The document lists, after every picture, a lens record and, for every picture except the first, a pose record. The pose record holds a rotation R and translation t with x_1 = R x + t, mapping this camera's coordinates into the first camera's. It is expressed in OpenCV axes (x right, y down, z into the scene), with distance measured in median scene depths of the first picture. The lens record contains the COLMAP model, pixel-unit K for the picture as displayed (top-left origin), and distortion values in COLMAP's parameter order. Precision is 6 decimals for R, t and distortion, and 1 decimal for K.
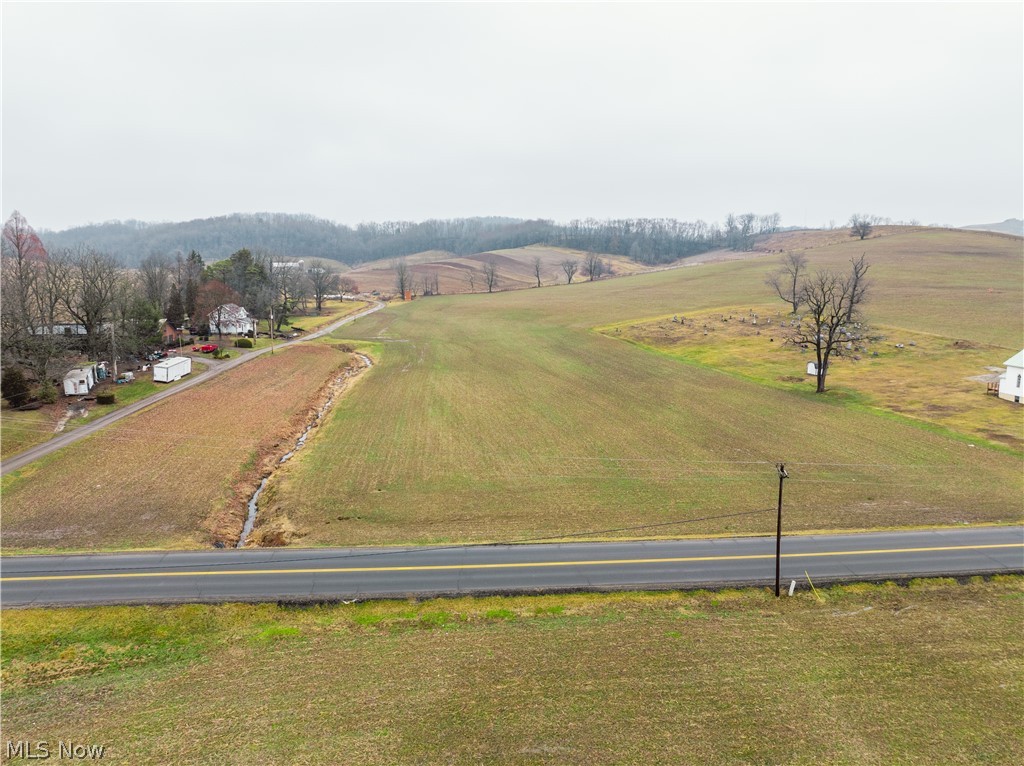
lens RADIAL K [[721.2, 0, 512.0], [0, 721.2, 383.0], [0, 0, 1]] dist [-0.046356, 0.009634]
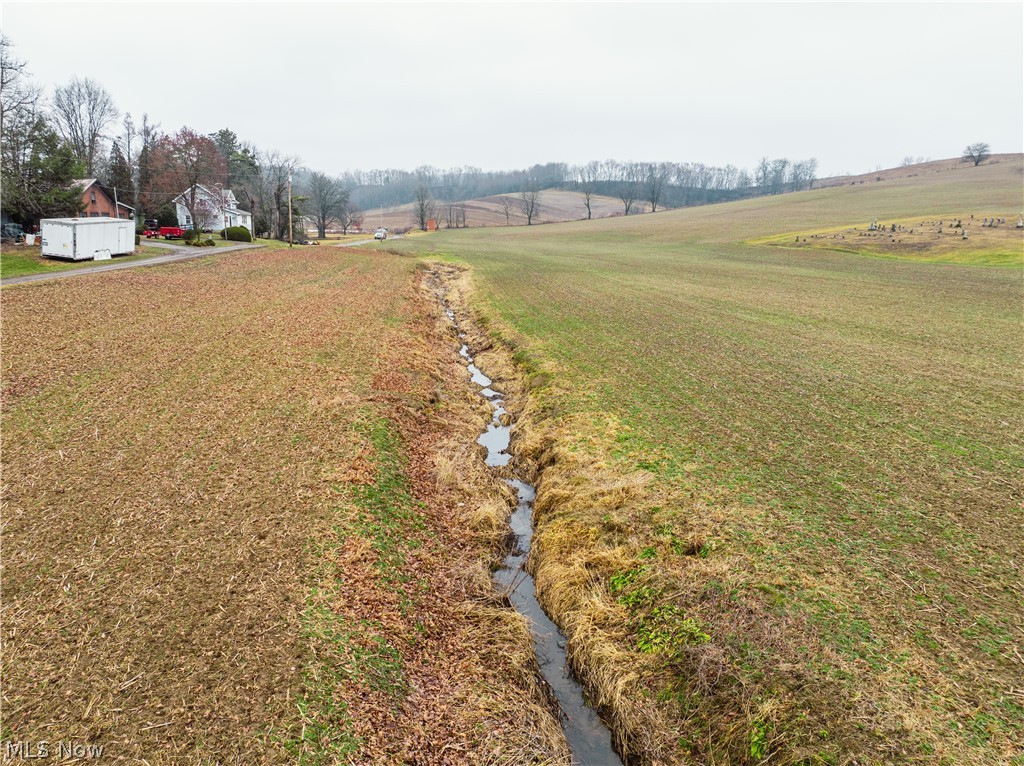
lens RADIAL K [[721.2, 0, 512.0], [0, 721.2, 383.0], [0, 0, 1]] dist [-0.046356, 0.009634]
pose [[0.999383, 0.002026, 0.035061, -0.054383], [-0.003511, 0.999097, 0.042330, 0.012196], [-0.034944, -0.042427, 0.998488, 0.129587]]
